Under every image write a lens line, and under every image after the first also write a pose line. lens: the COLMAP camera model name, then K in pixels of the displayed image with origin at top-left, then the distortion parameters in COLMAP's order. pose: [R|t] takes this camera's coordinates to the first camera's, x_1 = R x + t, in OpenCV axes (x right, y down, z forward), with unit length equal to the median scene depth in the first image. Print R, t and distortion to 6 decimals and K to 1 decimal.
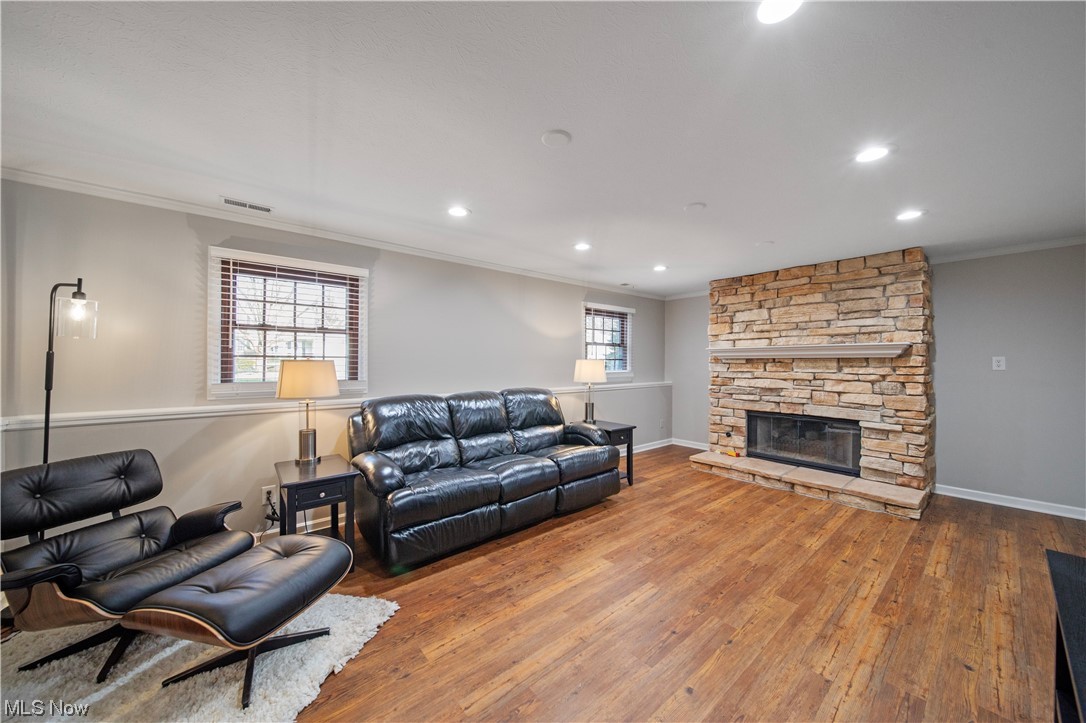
lens RADIAL K [[381.3, 0, 543.0], [0, 381.3, 361.5], [0, 0, 1]] dist [0.001383, -0.000024]
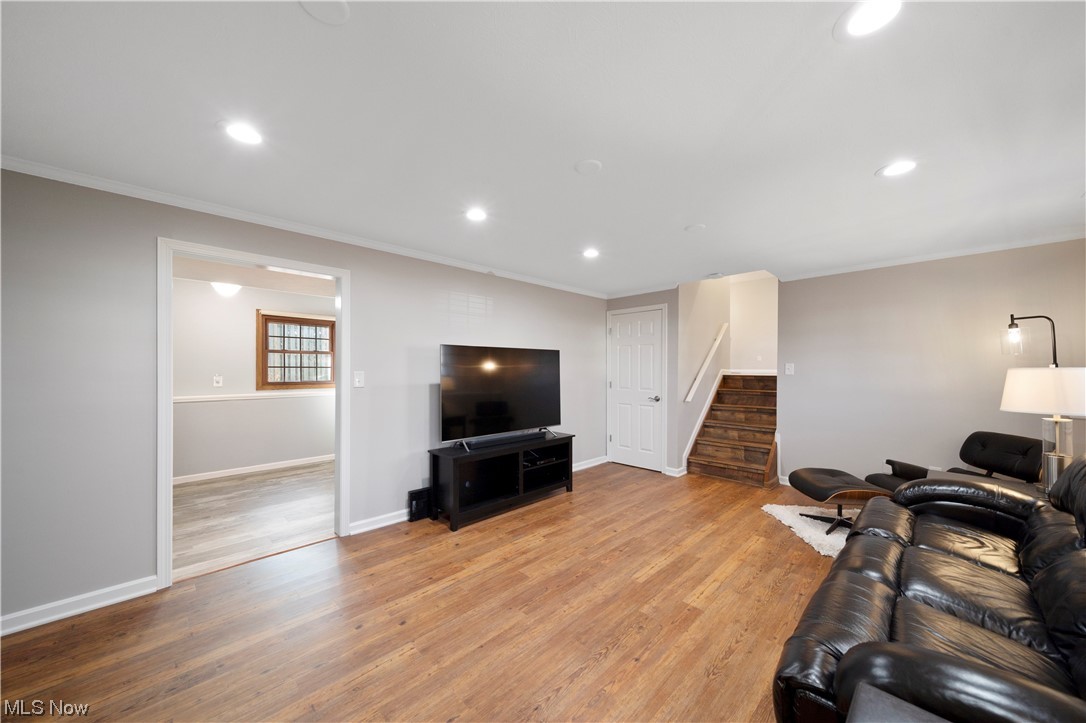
lens RADIAL K [[382.6, 0, 542.8], [0, 382.6, 369.6], [0, 0, 1]] dist [0.008544, -0.000029]
pose [[-0.996282, -0.002485, -0.086120, 0.485388], [-0.002429, 0.999997, -0.000756, 0.001820], [0.086122, -0.000544, -0.996284, 1.539404]]
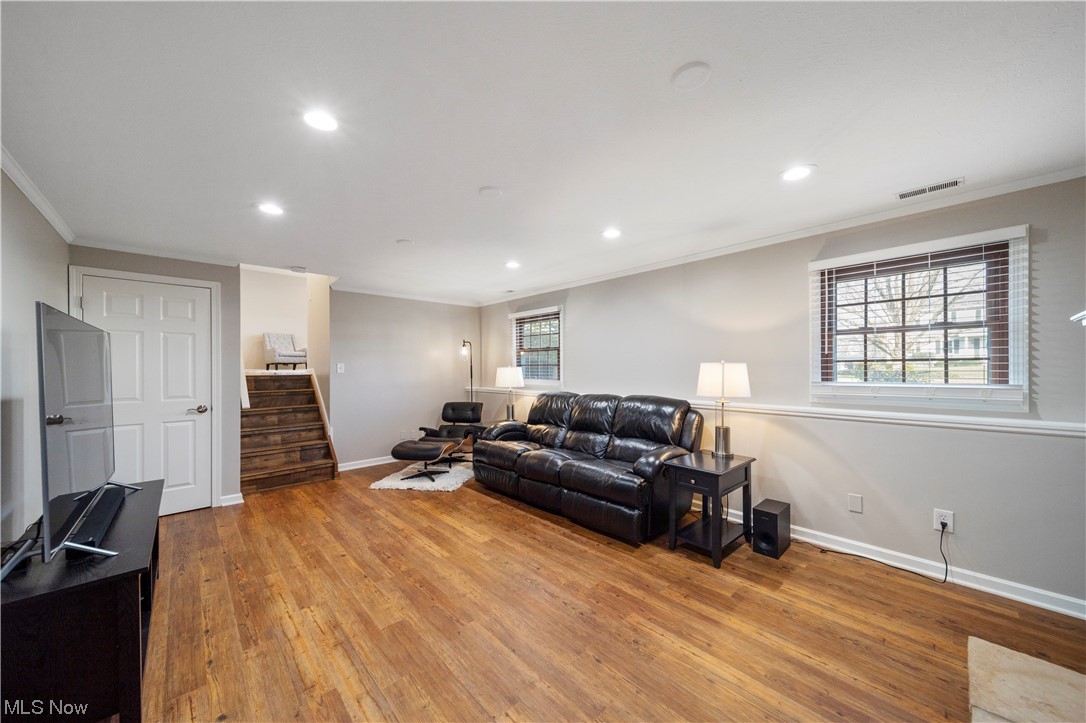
lens RADIAL K [[382.6, 0, 542.8], [0, 382.6, 369.6], [0, 0, 1]] dist [0.008544, -0.000029]
pose [[0.057173, 0.001267, -0.998363, 1.128514], [0.006285, 0.999979, 0.001629, 0.005070], [0.998344, -0.006368, 0.057164, 0.933807]]
